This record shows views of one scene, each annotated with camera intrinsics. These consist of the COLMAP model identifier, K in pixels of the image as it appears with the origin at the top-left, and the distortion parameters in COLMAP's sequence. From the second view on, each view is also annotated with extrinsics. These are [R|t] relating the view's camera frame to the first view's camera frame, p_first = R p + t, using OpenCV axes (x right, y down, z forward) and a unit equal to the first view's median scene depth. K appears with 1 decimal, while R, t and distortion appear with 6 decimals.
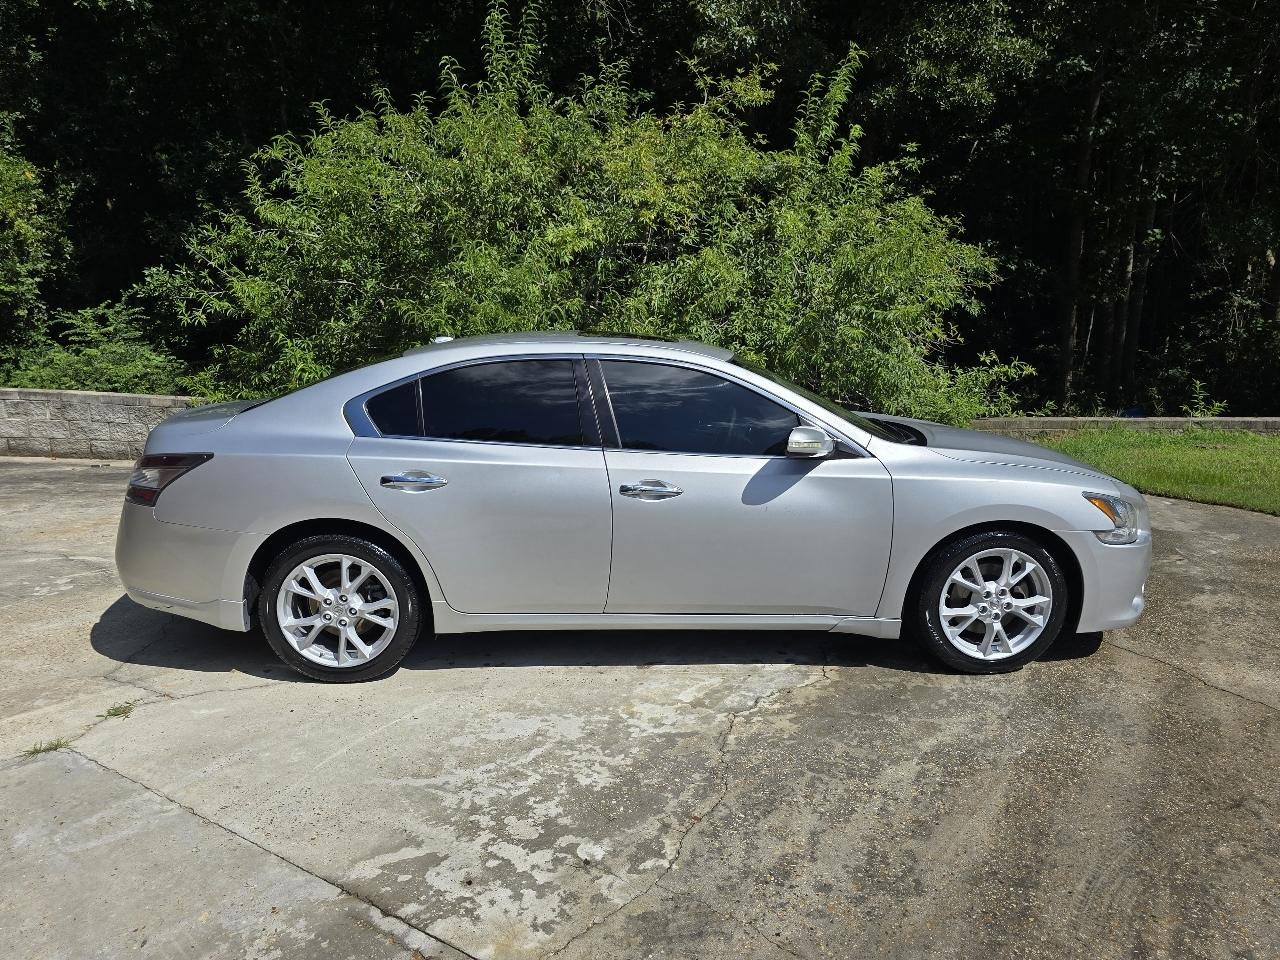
lens RADIAL K [[893.2, 0, 629.5], [0, 893.2, 483.1], [0, 0, 1]] dist [0.047374, -0.047175]
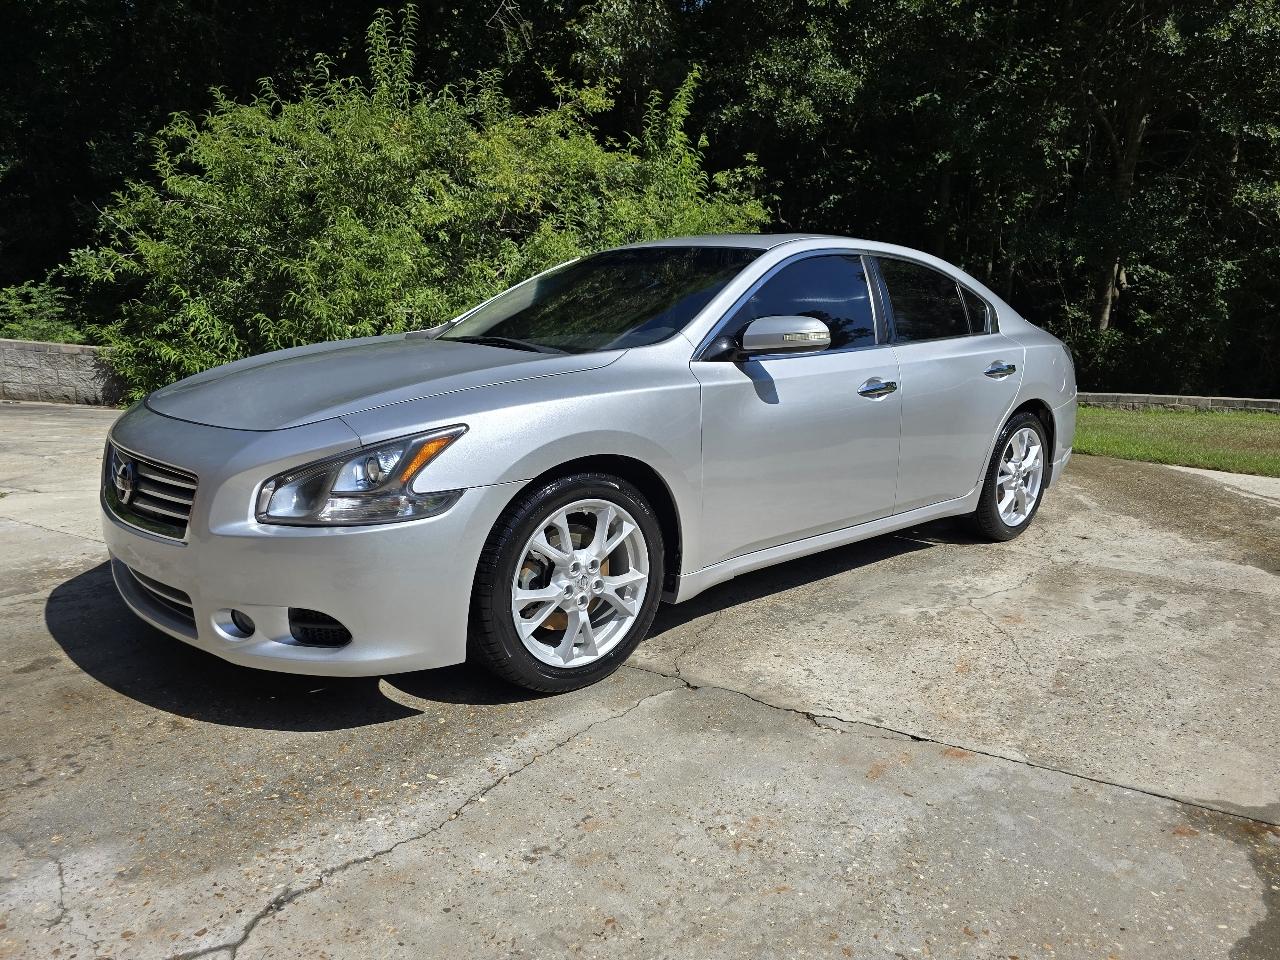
lens RADIAL K [[893.2, 0, 647.3], [0, 893.2, 479.9], [0, 0, 1]] dist [0.047374, -0.047175]
pose [[0.997333, 0.019961, 0.070204, 0.159288], [-0.018243, 0.999520, -0.025031, 0.117657], [-0.070670, 0.023684, 0.997219, -0.218645]]
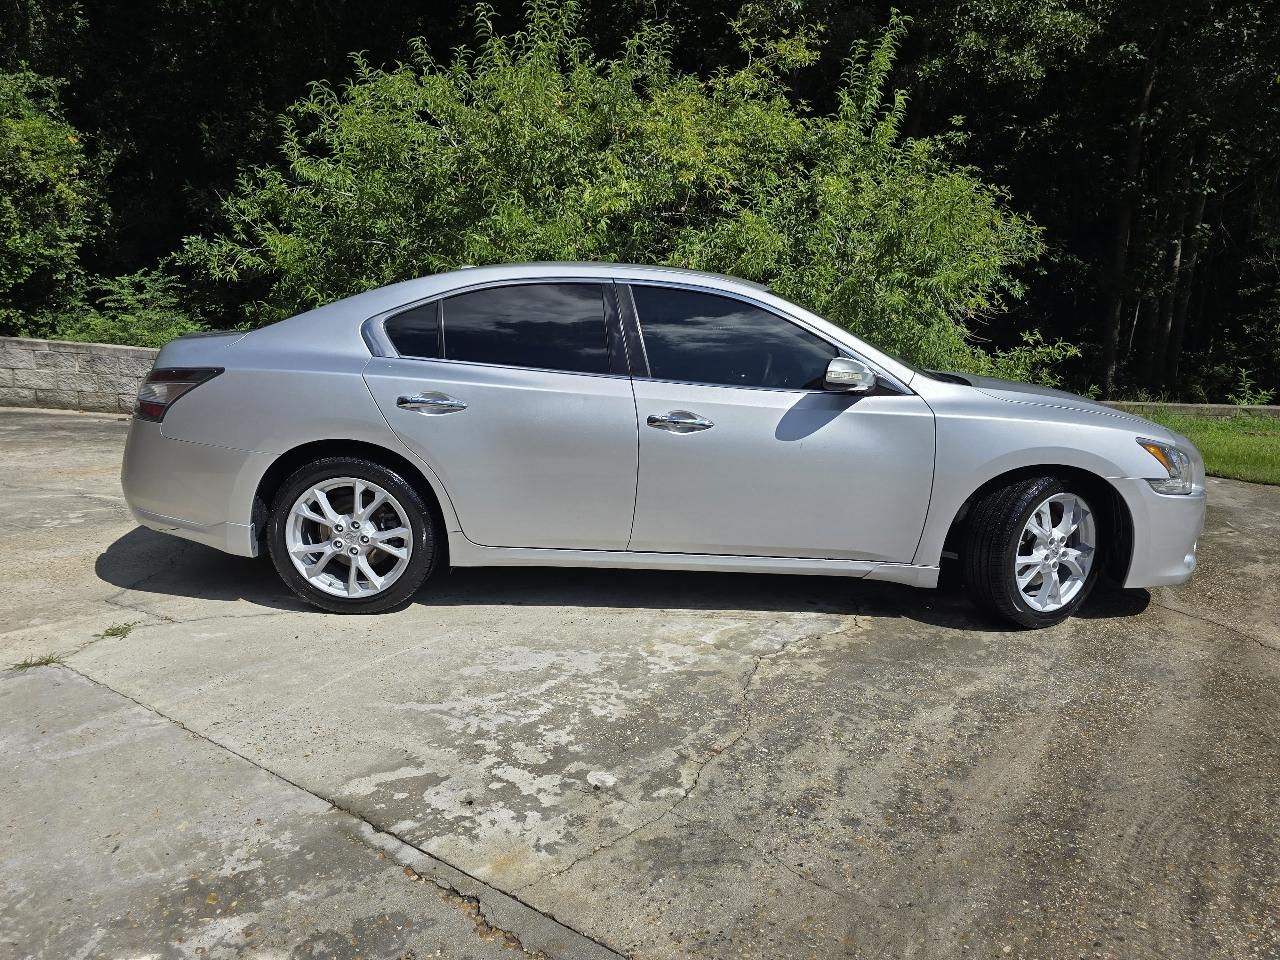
lens RADIAL K [[893.2, 0, 648.7], [0, 893.2, 472.1], [0, 0, 1]] dist [0.047374, -0.047175]
pose [[0.999459, 0.028816, -0.015873, 0.004101], [-0.028880, 0.999576, -0.003808, 0.034228], [0.015757, 0.004264, 0.999867, 0.024462]]
